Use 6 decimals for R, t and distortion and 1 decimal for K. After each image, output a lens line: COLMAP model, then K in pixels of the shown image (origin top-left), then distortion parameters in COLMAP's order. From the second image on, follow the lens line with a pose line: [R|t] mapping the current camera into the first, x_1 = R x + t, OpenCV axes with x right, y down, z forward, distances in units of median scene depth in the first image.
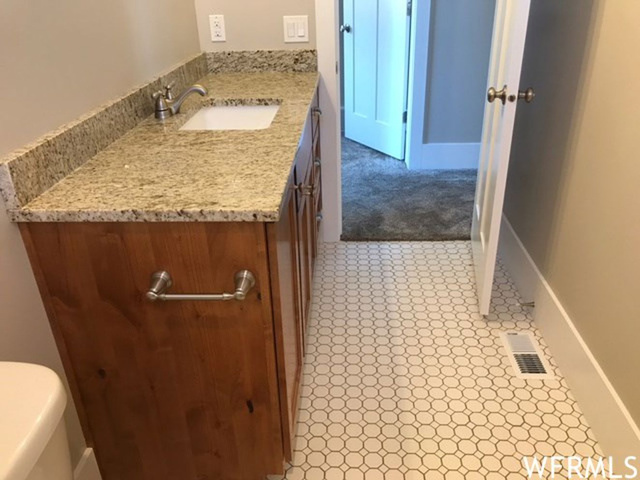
lens RADIAL K [[527.2, 0, 320.0], [0, 527.2, 240.0], [0, 0, 1]] dist [0.026235, -0.000184]
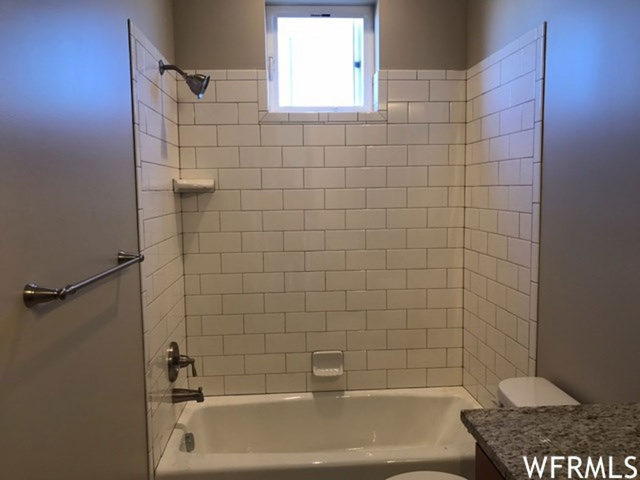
lens RADIAL K [[527.2, 0, 320.0], [0, 527.2, 240.0], [0, 0, 1]] dist [0.026235, -0.000184]
pose [[-0.991506, 0.053443, -0.118570, 0.308836], [-0.018411, 0.844813, 0.534745, -0.892078], [0.128748, 0.532386, -0.836654, 1.580440]]
